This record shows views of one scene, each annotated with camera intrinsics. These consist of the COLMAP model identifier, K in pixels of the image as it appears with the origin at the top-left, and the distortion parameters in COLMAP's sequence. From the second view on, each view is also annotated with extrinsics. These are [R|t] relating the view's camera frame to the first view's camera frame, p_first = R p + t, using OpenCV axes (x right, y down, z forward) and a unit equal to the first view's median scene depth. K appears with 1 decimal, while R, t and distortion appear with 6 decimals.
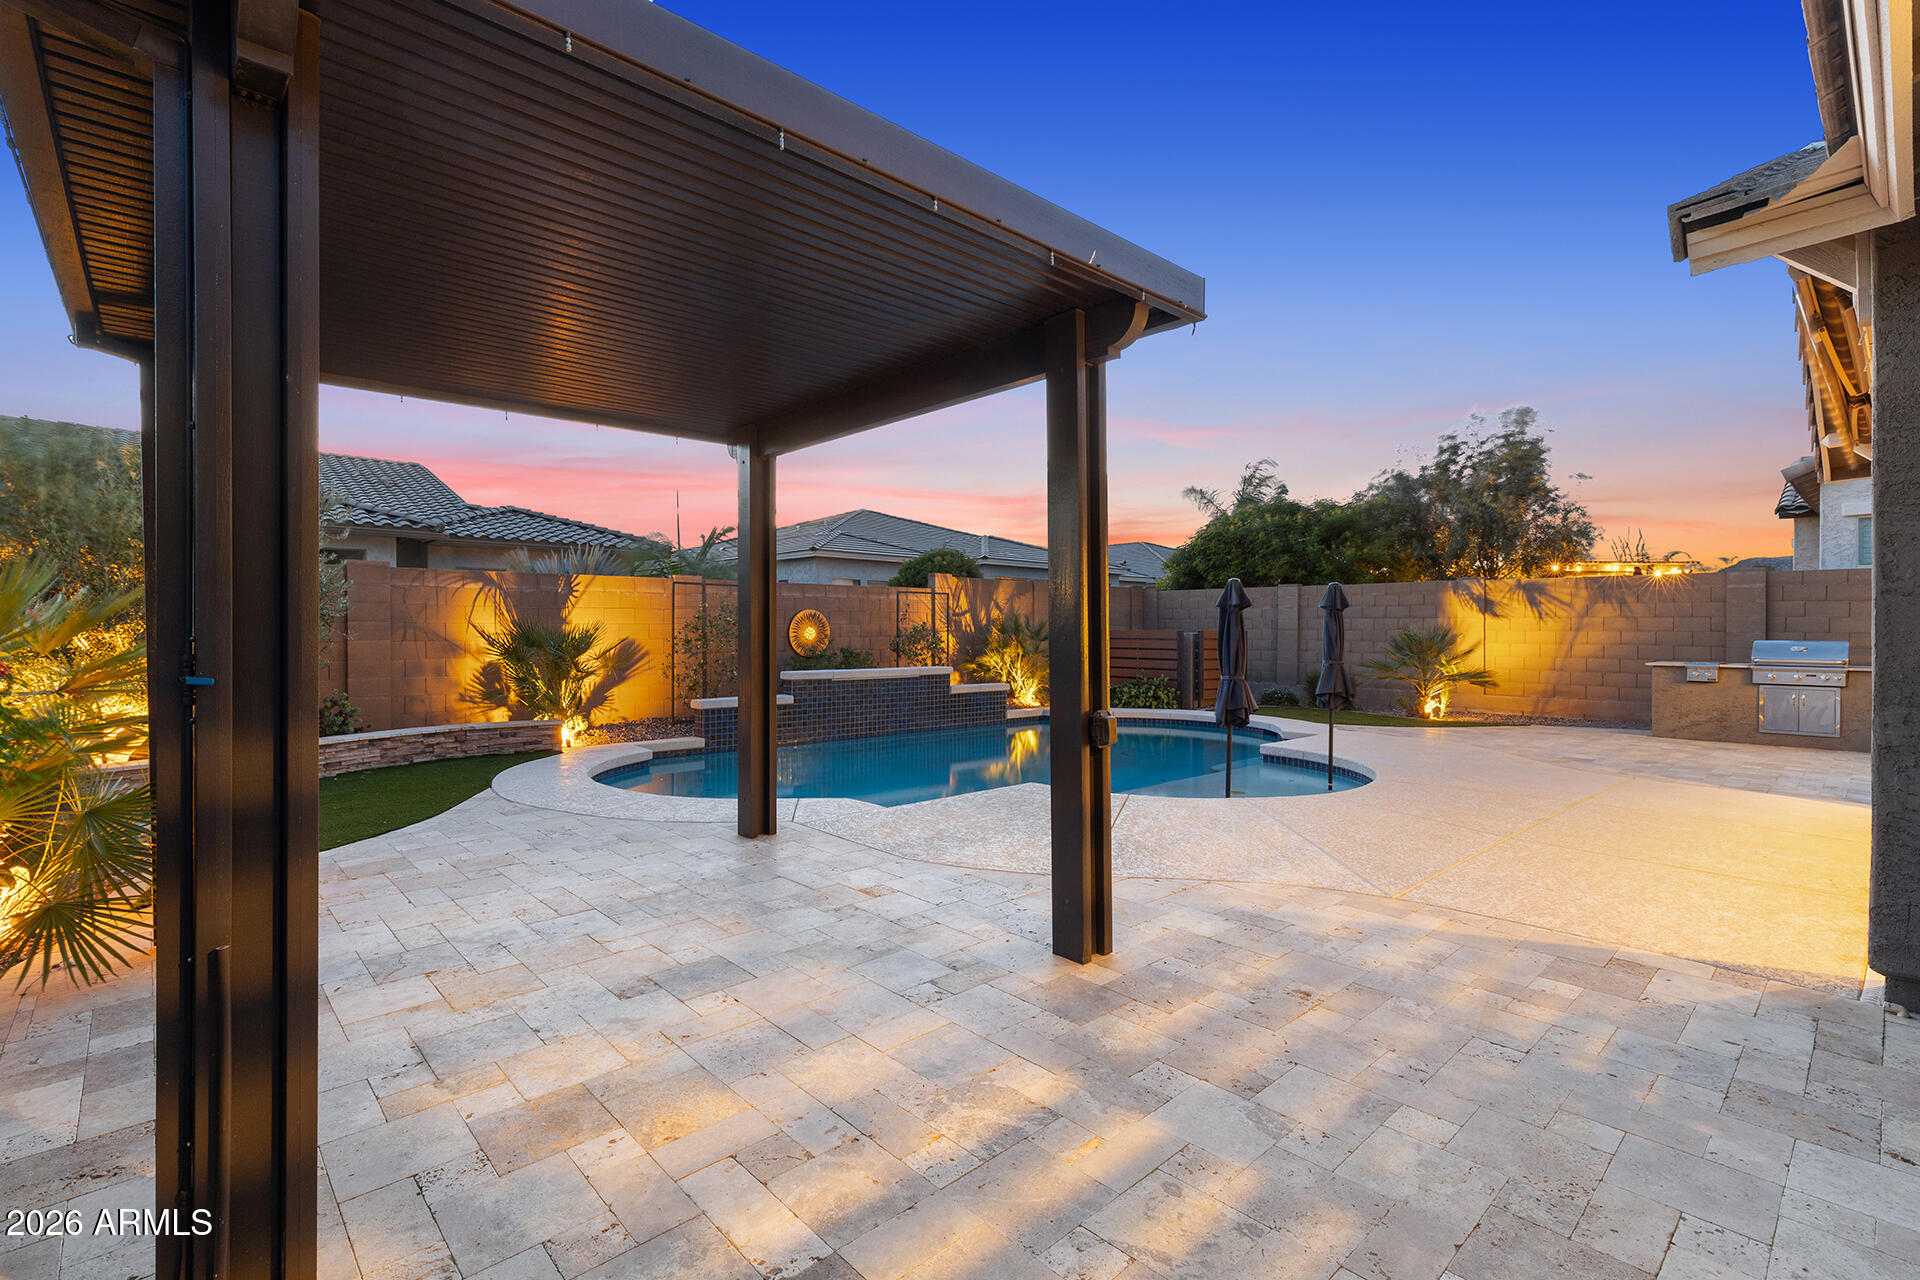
lens RADIAL K [[869.5, 0, 950.4], [0, 869.5, 637.2], [0, 0, 1]] dist [0.004151, 0.000838]
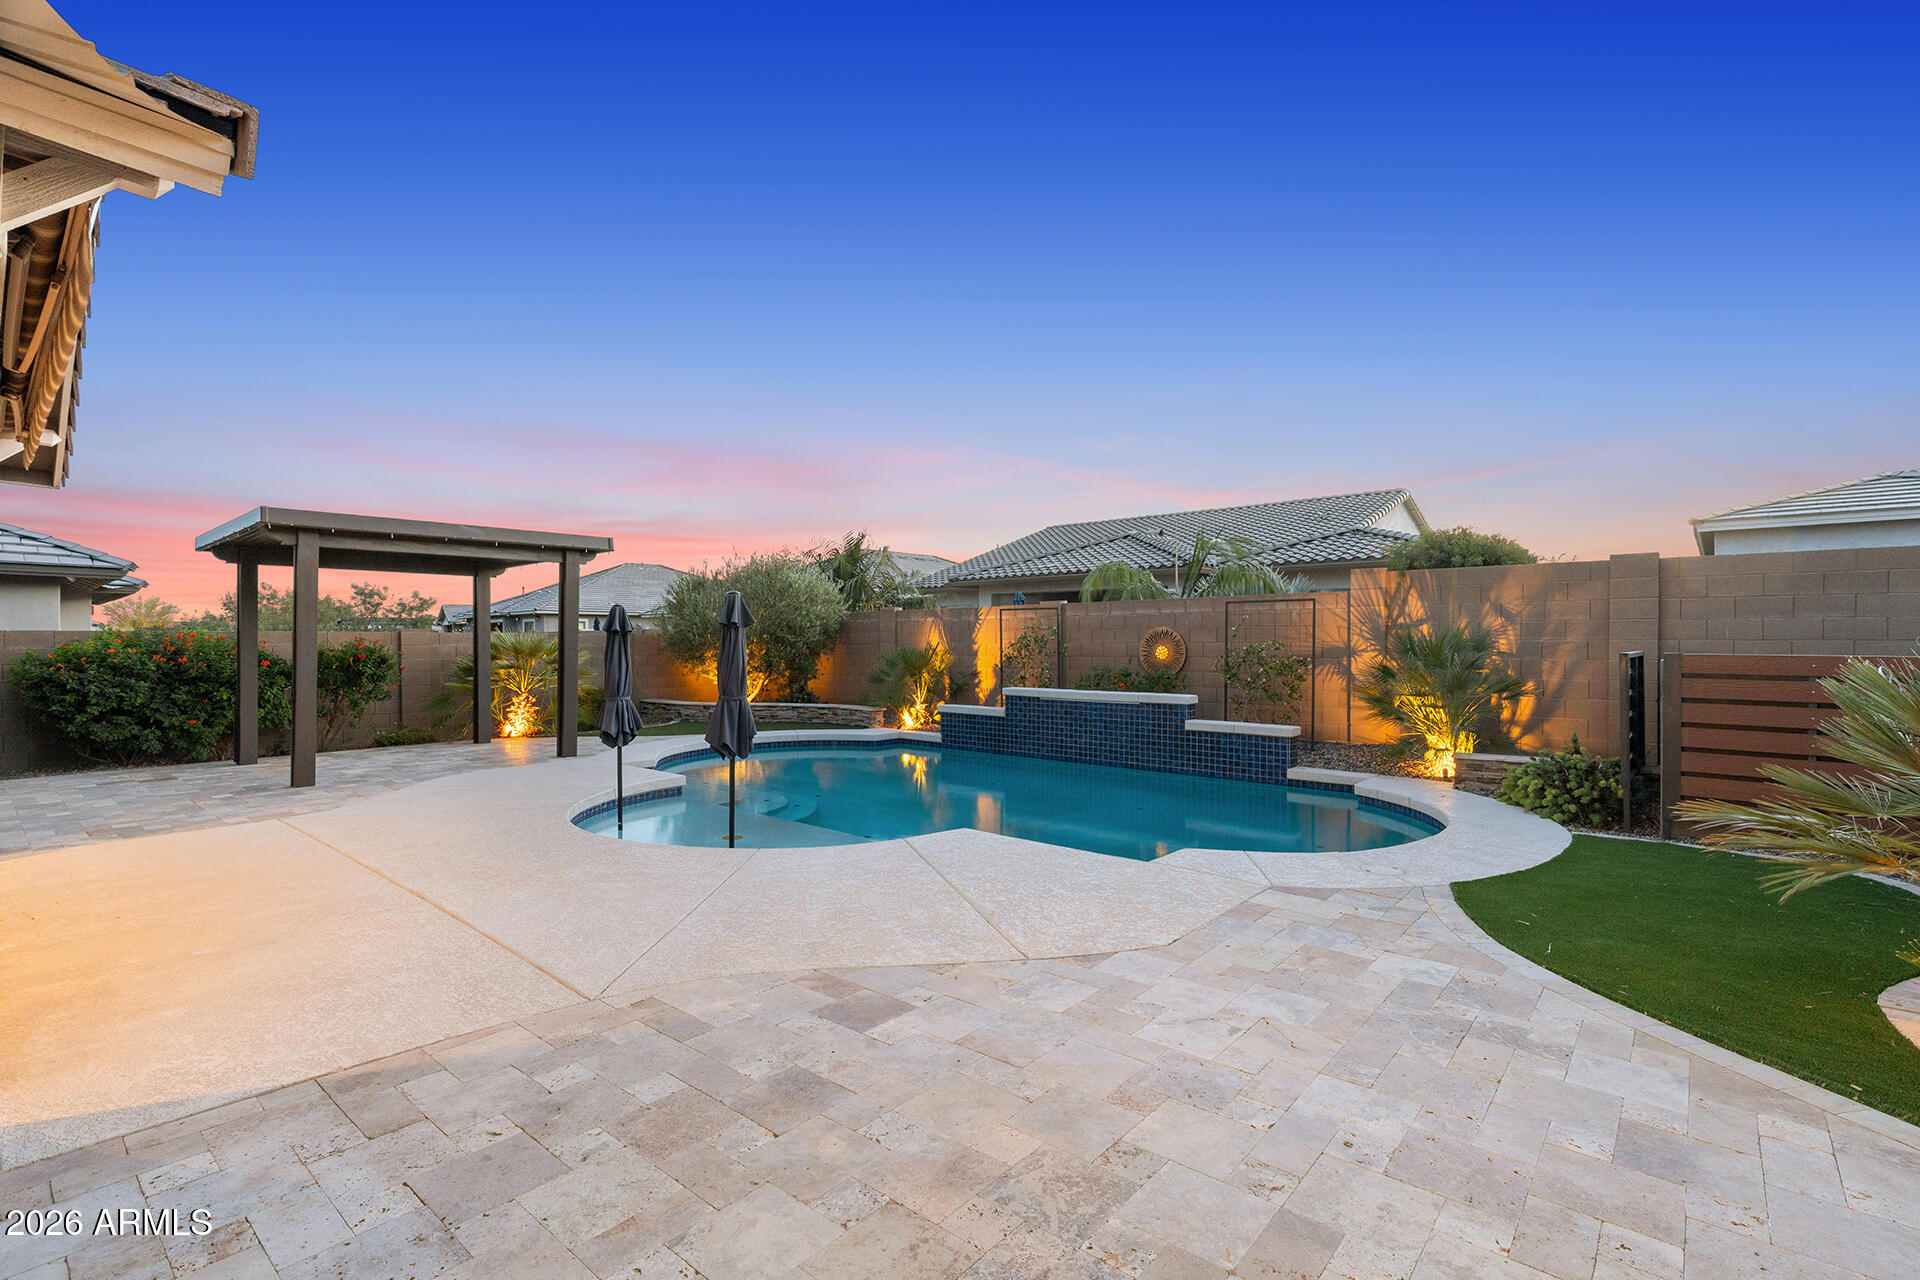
lens RADIAL K [[869.5, 0, 961.4], [0, 869.5, 644.3], [0, 0, 1]] dist [0.004151, 0.000838]
pose [[0.109757, -0.001490, -0.993957, 0.750811], [-0.008412, 0.999962, -0.002428, -0.009070], [0.993923, 0.008627, 0.109741, 0.696187]]
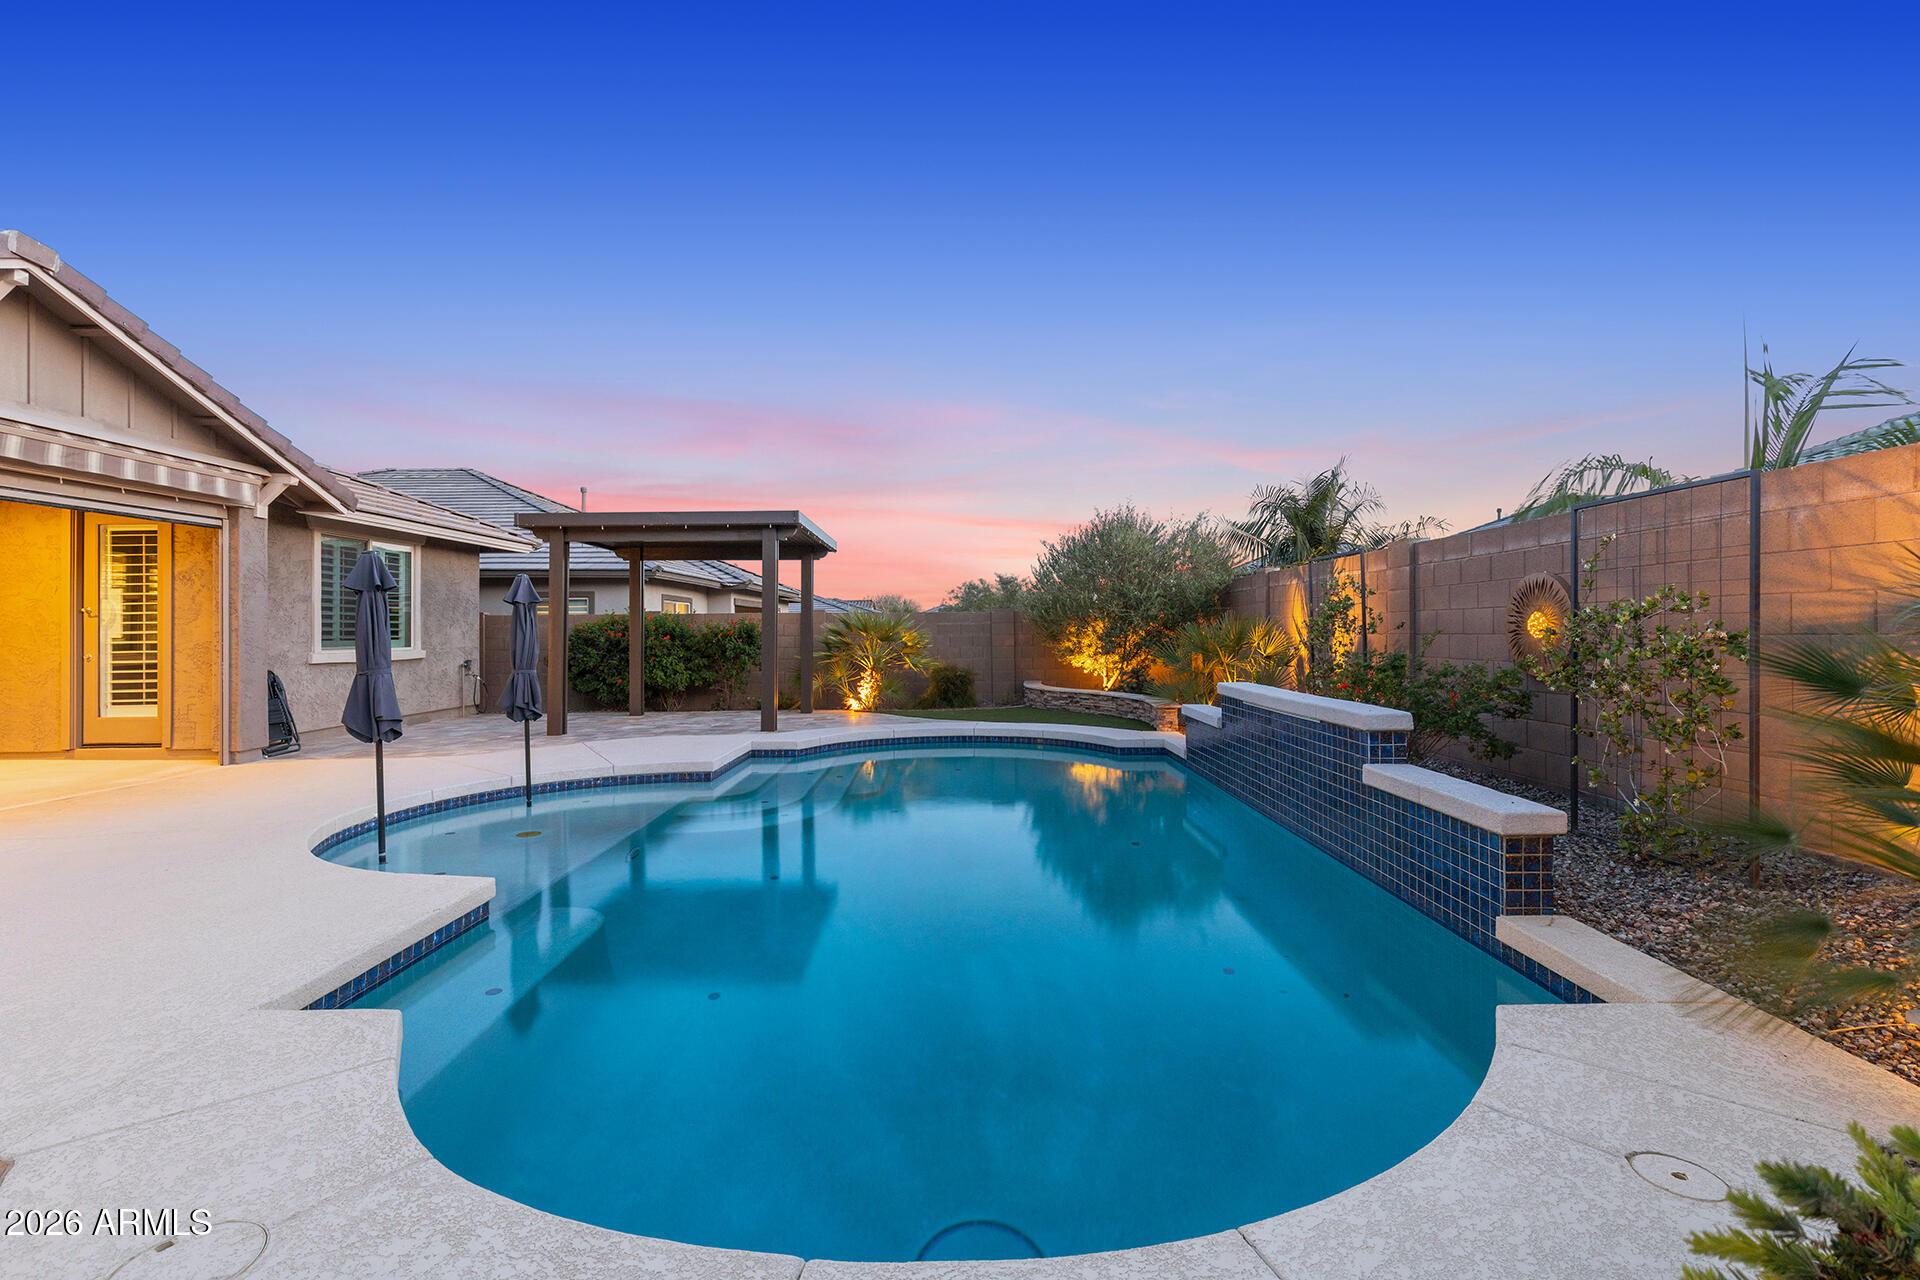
lens RADIAL K [[869.5, 0, 957.3], [0, 869.5, 634.6], [0, 0, 1]] dist [0.004151, 0.000838]
pose [[-0.677296, 0.010687, -0.735633, 0.395311], [-0.000981, 0.999880, 0.015428, -0.006022], [0.735710, 0.011171, -0.677204, 1.105086]]
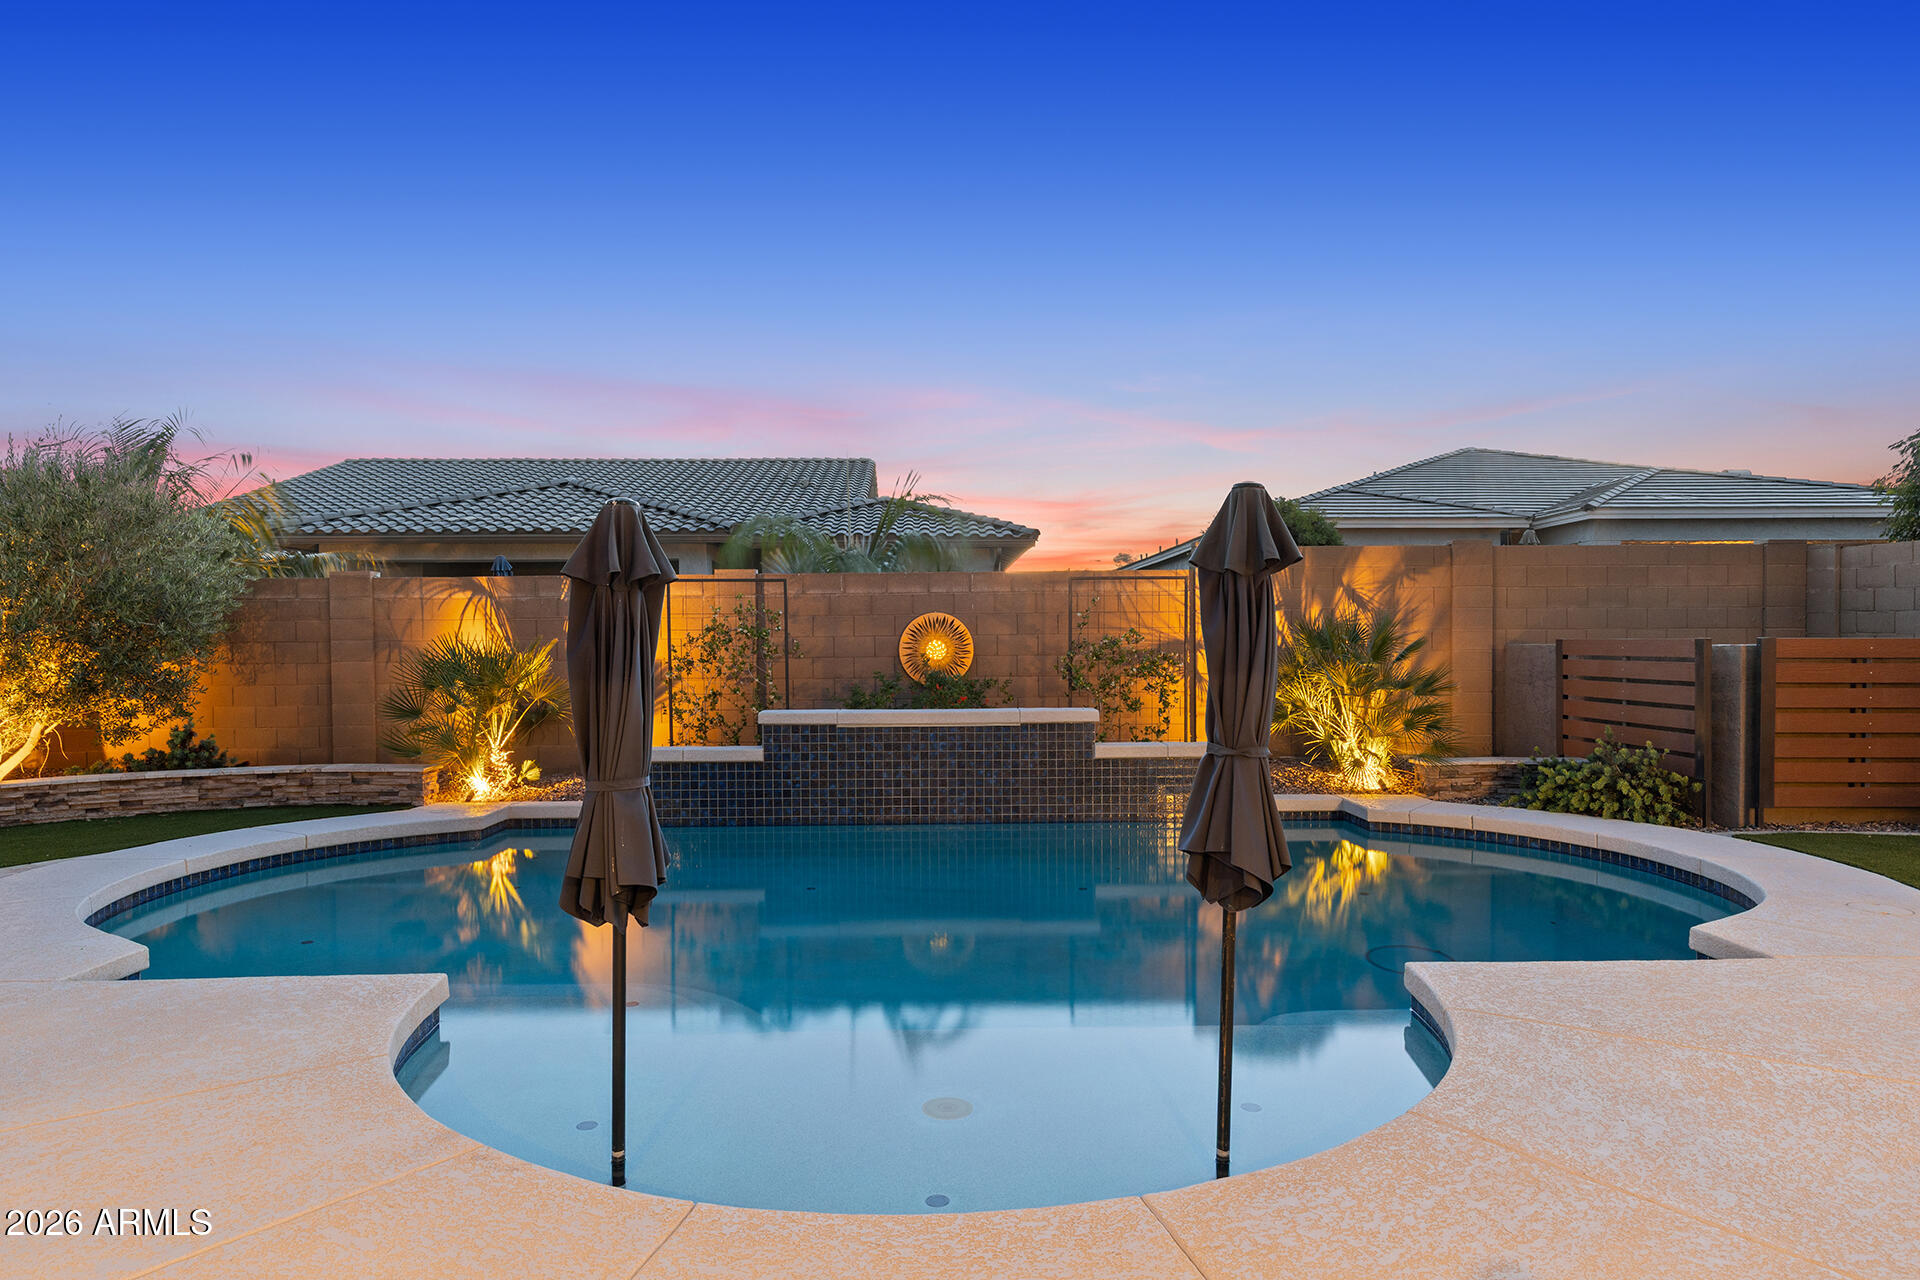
lens RADIAL K [[1095.9, 0, 951.5], [0, 1095.9, 640.3], [0, 0, 1]] dist [-0.002216, 0.002487]
pose [[0.754048, -0.010015, -0.656743, 0.381175], [0.004026, 0.999935, -0.010626, -0.002769], [0.656807, 0.005369, 0.754040, 0.407759]]
